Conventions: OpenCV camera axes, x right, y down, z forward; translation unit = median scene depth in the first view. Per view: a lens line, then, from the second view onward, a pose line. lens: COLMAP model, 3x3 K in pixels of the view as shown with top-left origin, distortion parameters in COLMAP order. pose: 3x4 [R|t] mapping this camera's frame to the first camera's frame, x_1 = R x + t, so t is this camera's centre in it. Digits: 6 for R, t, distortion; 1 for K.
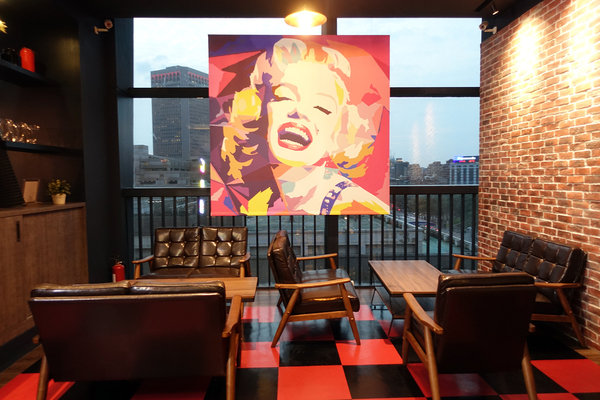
lens RADIAL K [[408.4, 0, 300.6], [0, 408.4, 199.5], [0, 0, 1]] dist [-0.001102, -0.000132]
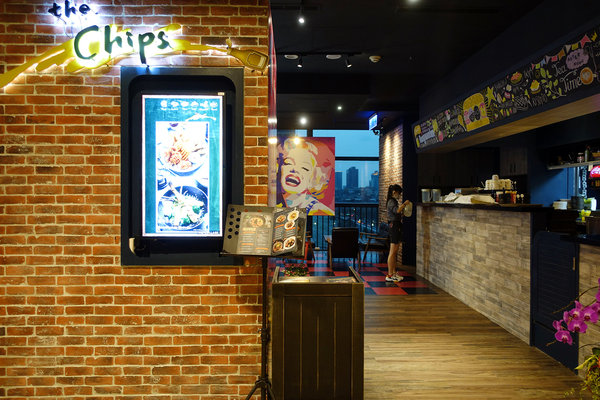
lens RADIAL K [[408.4, 0, 299.6], [0, 408.4, 198.6], [0, 0, 1]] dist [-0.001102, -0.000132]
pose [[0.999859, 0.016709, -0.001676, 0.028297], [-0.016760, 0.999171, -0.037111, 0.029407], [0.001054, 0.037134, 0.999310, -1.264222]]
